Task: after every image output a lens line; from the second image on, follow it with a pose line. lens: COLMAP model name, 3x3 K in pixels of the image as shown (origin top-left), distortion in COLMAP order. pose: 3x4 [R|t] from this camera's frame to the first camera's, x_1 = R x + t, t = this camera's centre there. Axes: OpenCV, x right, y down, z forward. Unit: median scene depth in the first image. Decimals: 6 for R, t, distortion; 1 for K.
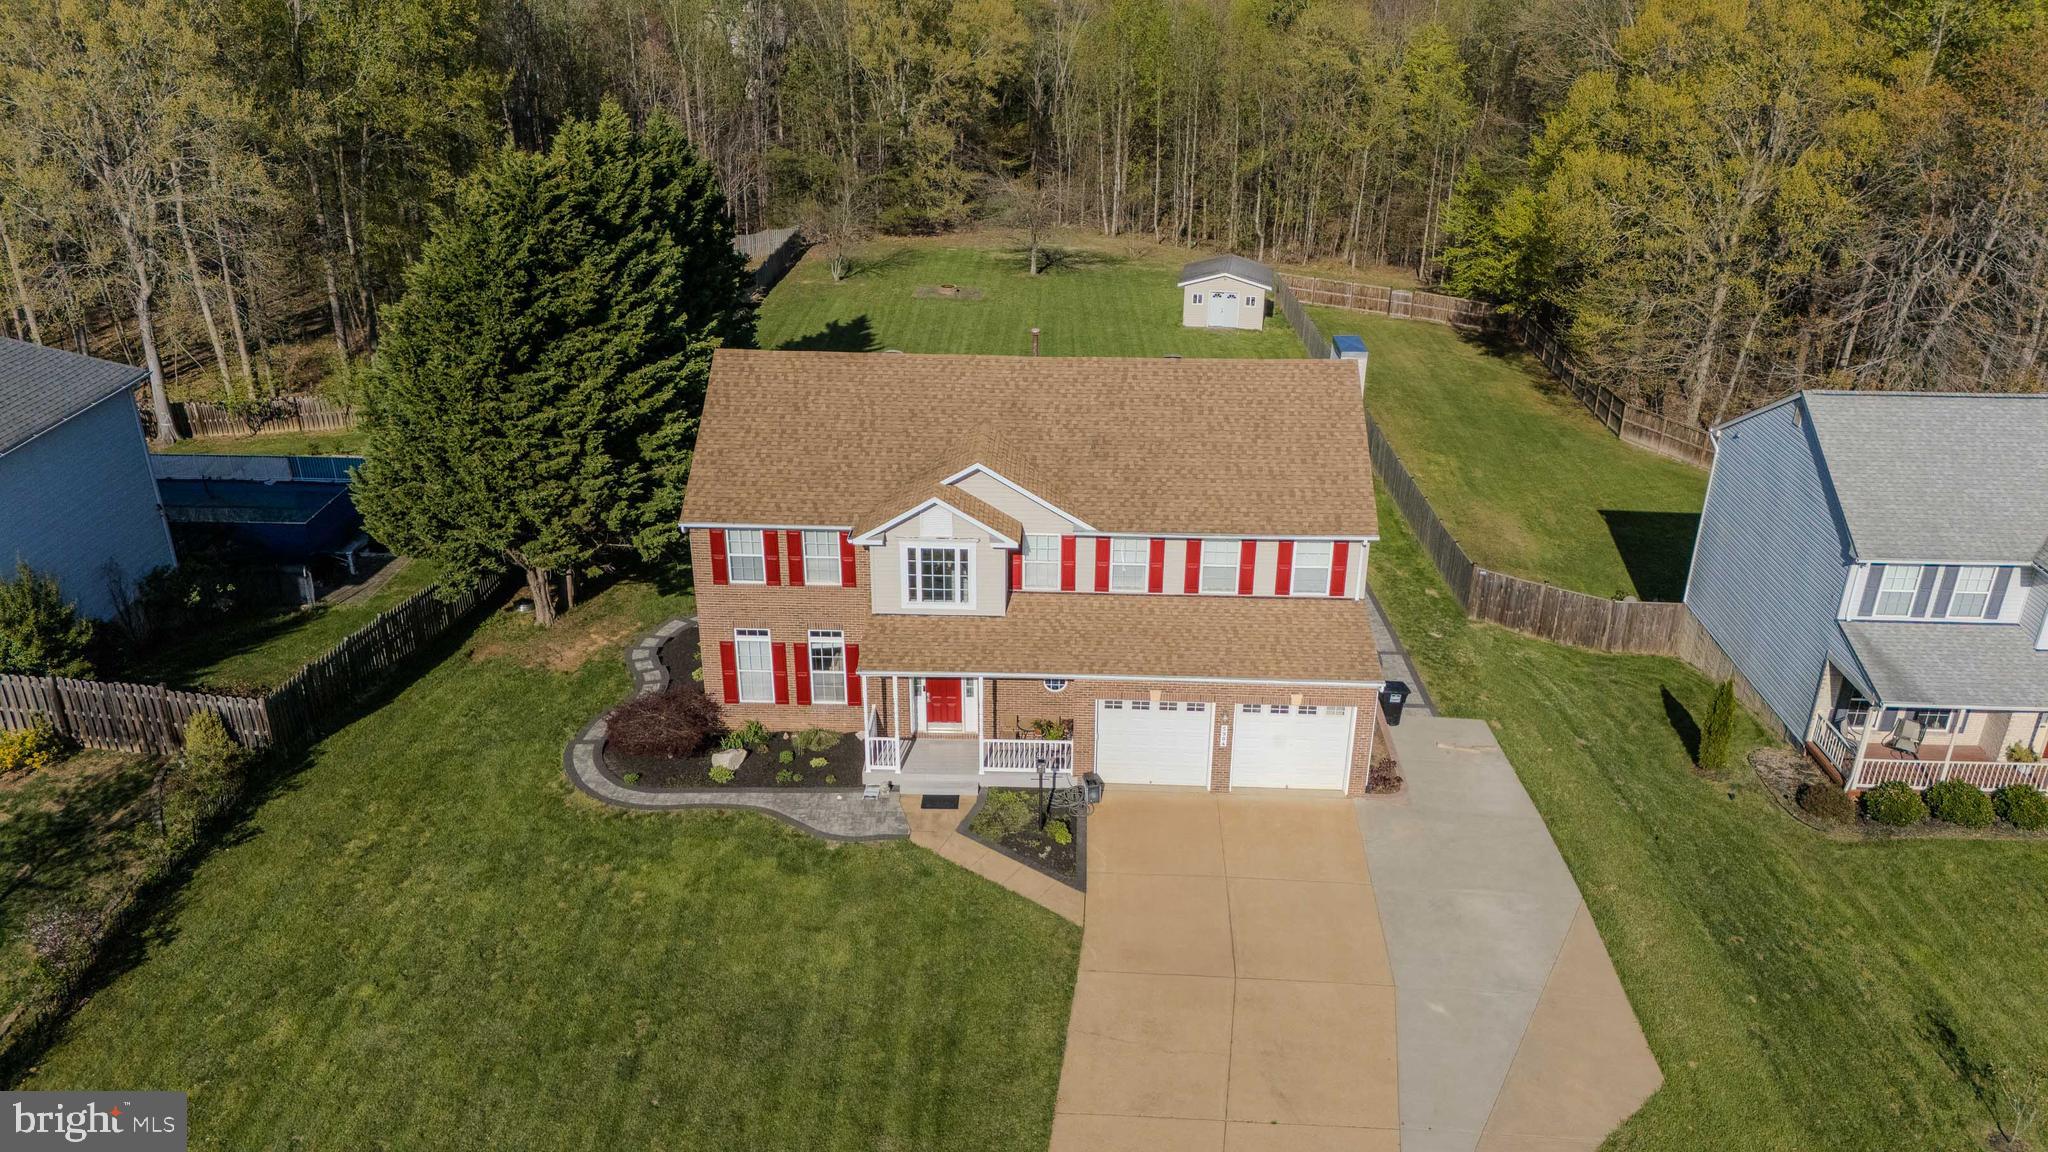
lens RADIAL K [[1486.8, 0, 1024.0], [0, 1486.8, 576.0], [0, 0, 1]] dist [0.002896, -0.006931]
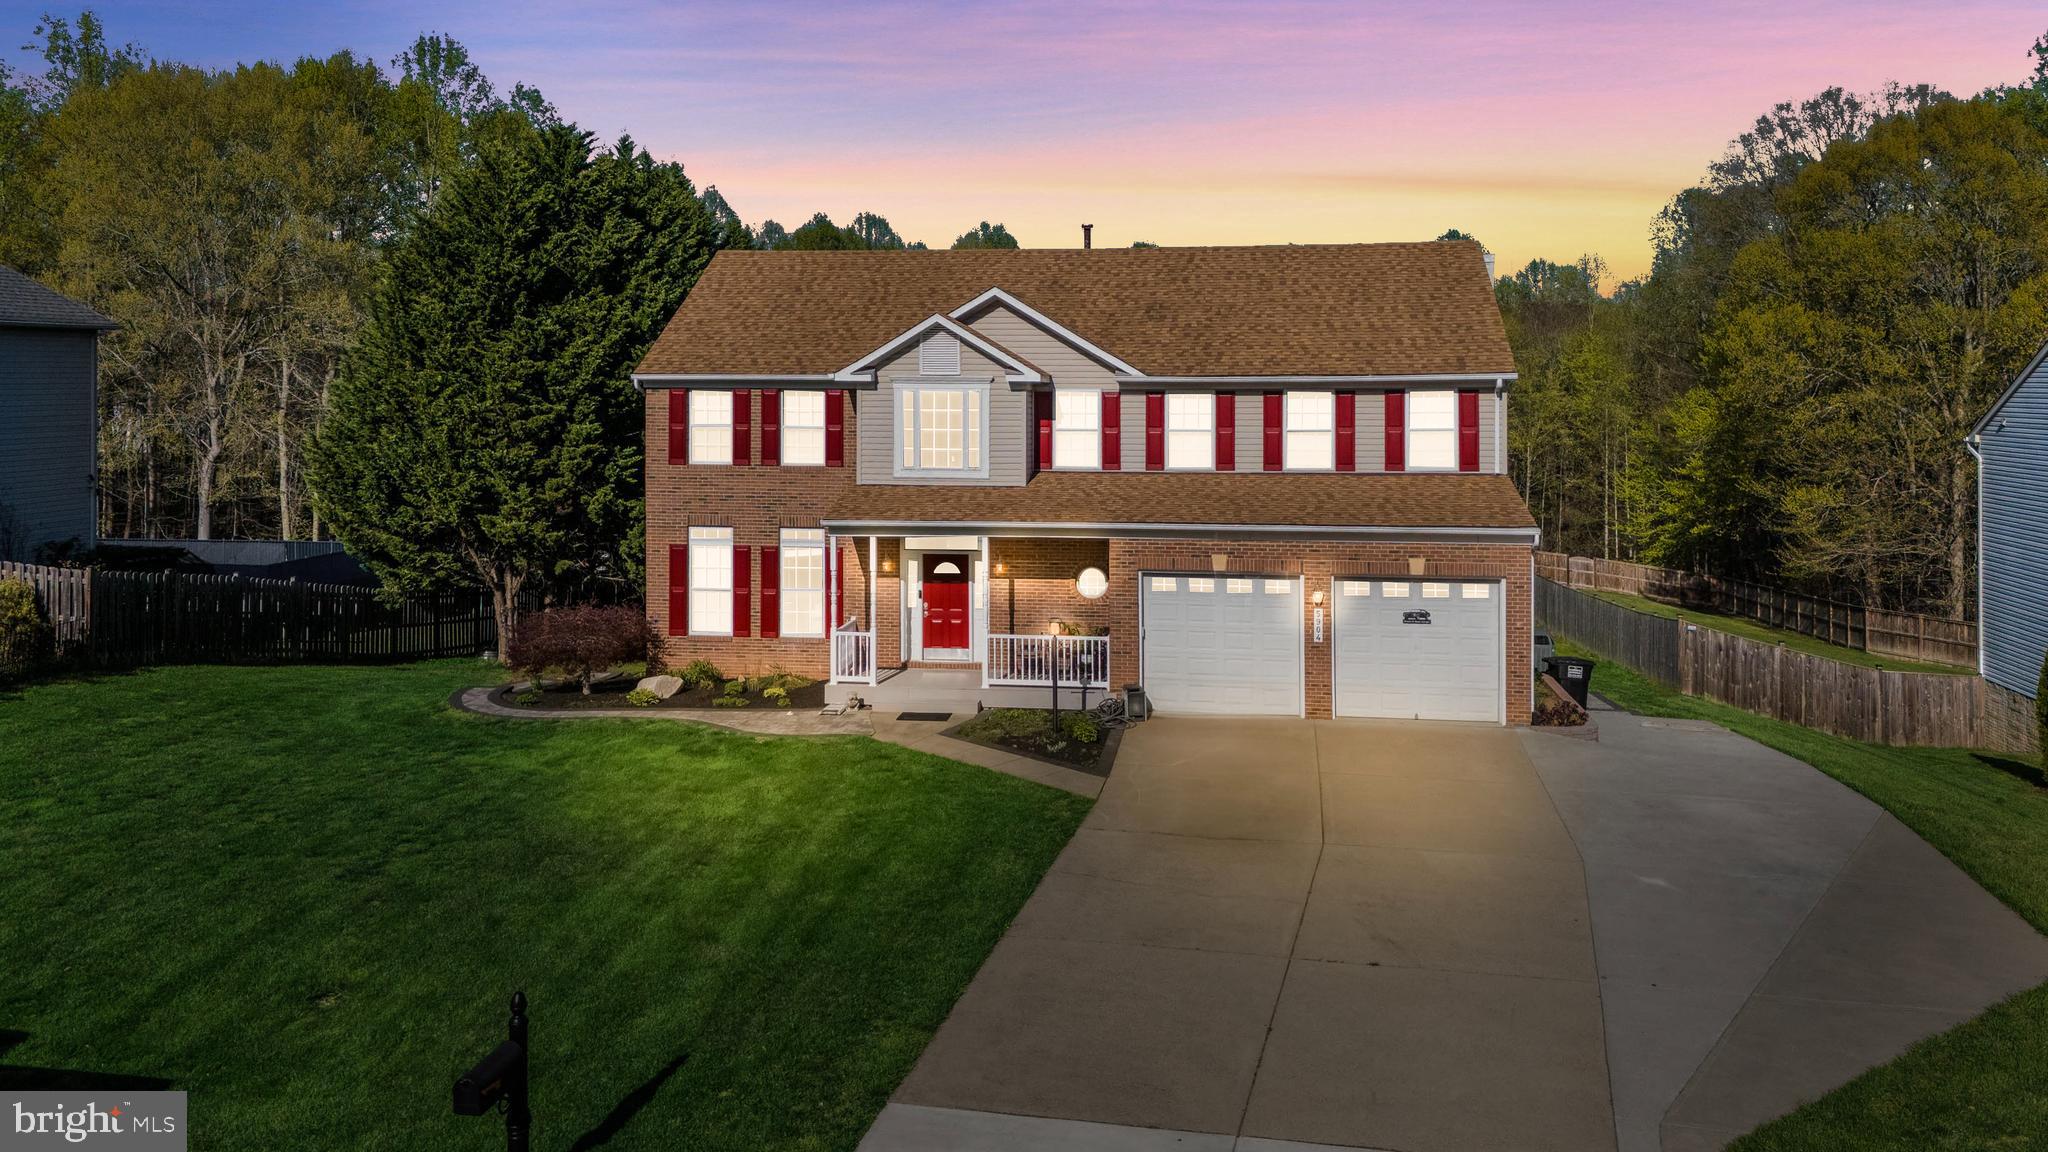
lens RADIAL K [[1538.9, 0, 1021.5], [0, 1538.9, 412.0], [0, 0, 1]] dist [0.004649, 0.002854]
pose [[0.993363, -0.004800, -0.114918, 0.075401], [-0.043911, 0.907621, -0.417487, 0.319532], [0.106306, 0.419762, 0.901387, 0.264415]]
